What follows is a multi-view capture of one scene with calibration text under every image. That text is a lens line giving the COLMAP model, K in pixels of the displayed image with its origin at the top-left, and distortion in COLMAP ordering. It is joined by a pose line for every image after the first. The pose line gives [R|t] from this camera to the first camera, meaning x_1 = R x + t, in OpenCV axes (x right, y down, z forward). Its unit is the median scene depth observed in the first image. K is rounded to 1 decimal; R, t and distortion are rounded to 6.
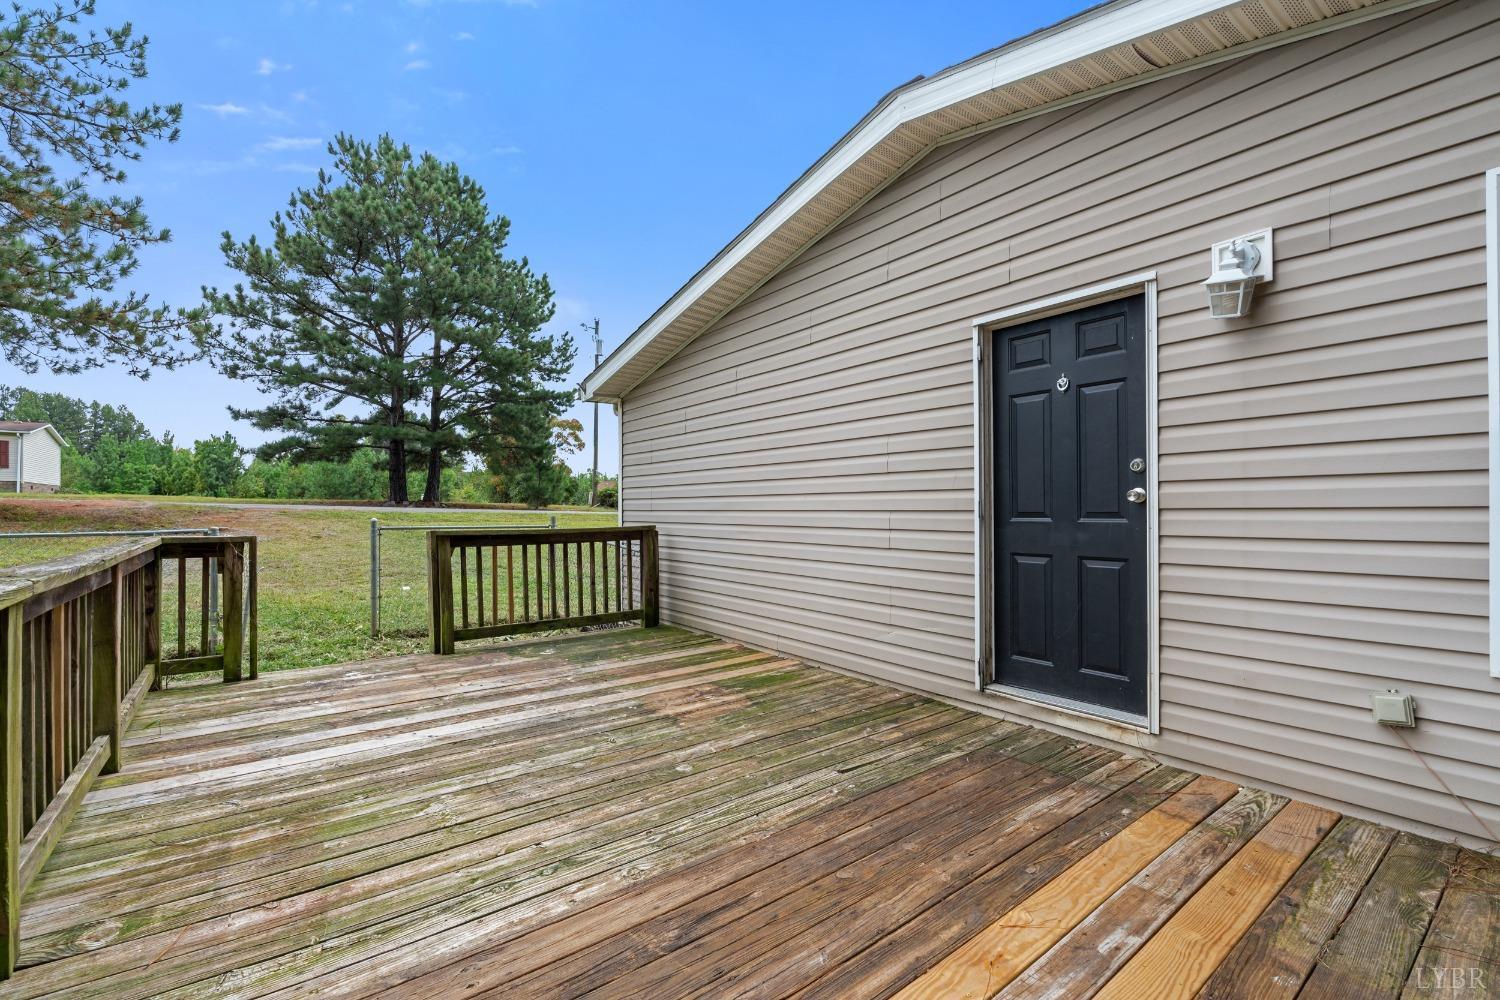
lens RADIAL K [[653.6, 0, 757.5], [0, 653.6, 504.6], [0, 0, 1]] dist [-0.004273, -0.000321]
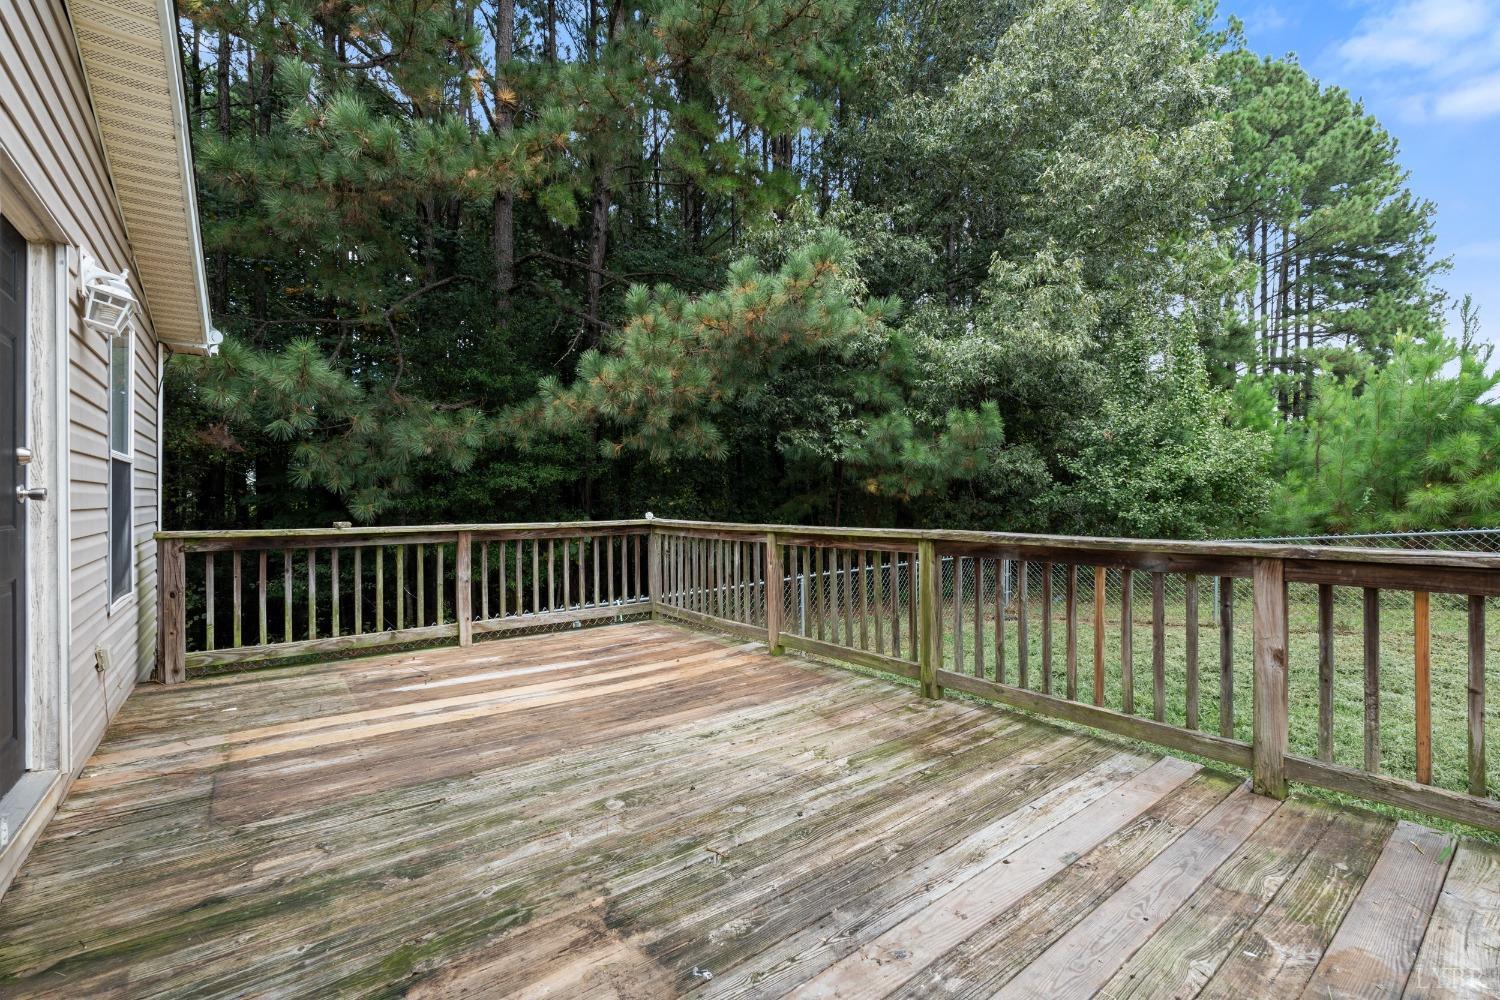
lens RADIAL K [[653.6, 0, 751.5], [0, 653.6, 498.5], [0, 0, 1]] dist [-0.004273, -0.000321]
pose [[-0.999941, 0.009915, -0.004395, -0.104305], [0.009940, 0.999934, -0.005777, 0.002022], [0.004337, -0.005820, -0.999974, 0.663278]]
